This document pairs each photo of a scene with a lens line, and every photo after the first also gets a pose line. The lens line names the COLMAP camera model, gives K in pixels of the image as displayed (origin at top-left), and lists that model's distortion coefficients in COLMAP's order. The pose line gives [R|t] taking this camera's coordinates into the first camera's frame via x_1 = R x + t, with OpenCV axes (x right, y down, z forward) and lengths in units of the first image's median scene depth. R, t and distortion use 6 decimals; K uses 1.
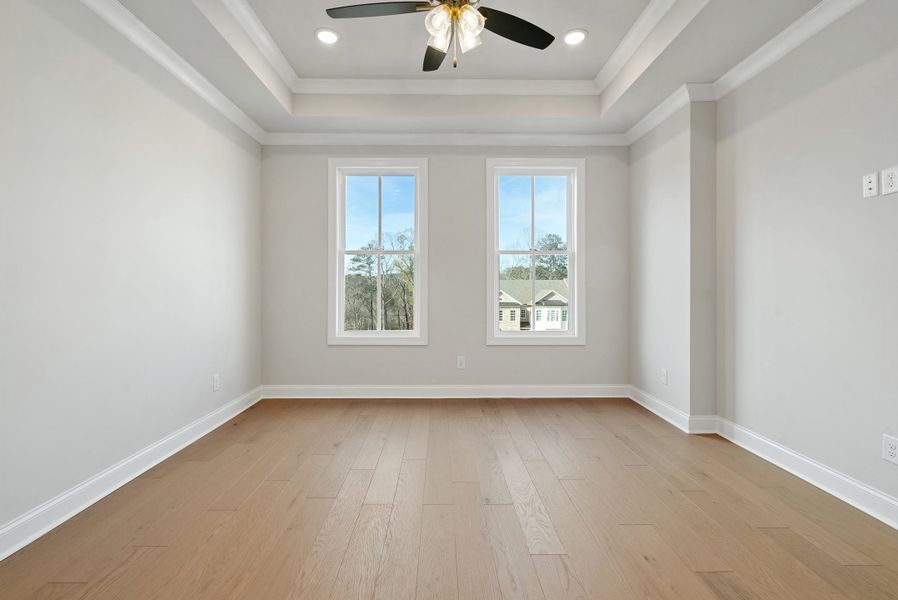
lens RADIAL K [[410.2, 0, 442.3], [0, 410.2, 291.6], [0, 0, 1]] dist [-0.003013, 0.003919]
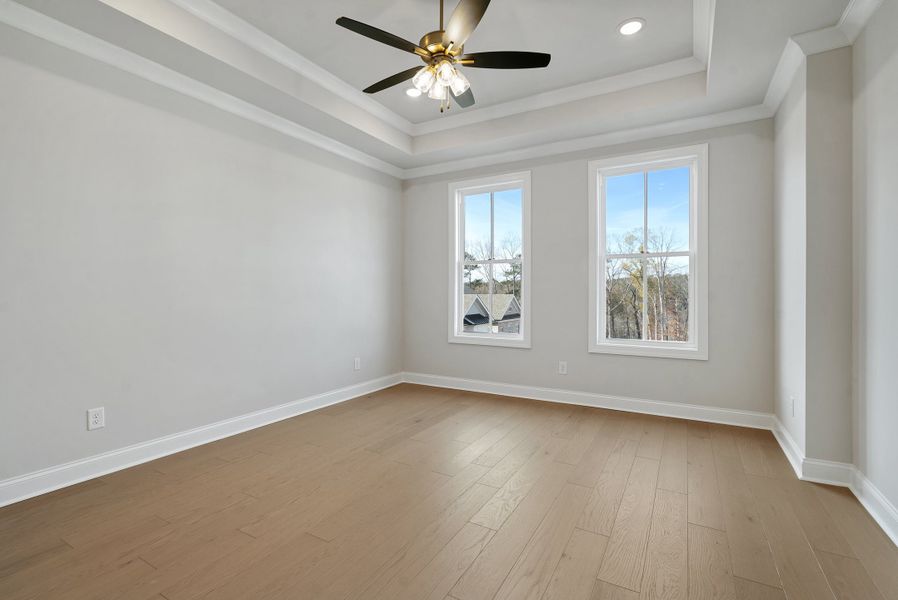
lens RADIAL K [[410.2, 0, 445.7], [0, 410.2, 297.8], [0, 0, 1]] dist [-0.003013, 0.003919]
pose [[0.863746, 0.004836, -0.503904, 0.306210], [-0.003709, 0.999988, 0.003239, -0.001827], [0.503914, -0.000928, 0.863754, -0.018428]]
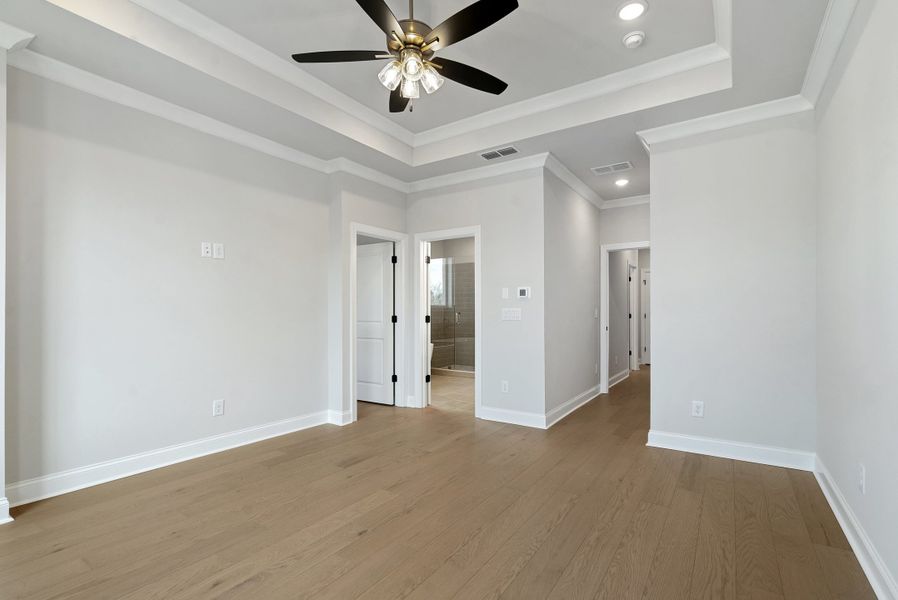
lens RADIAL K [[410.2, 0, 453.9], [0, 410.2, 302.9], [0, 0, 1]] dist [-0.003013, 0.003919]
pose [[-0.826822, 0.014255, 0.562282, -0.320883], [0.003976, 0.999802, -0.019502, -0.007871], [-0.562449, -0.013889, -0.826715, 0.870110]]
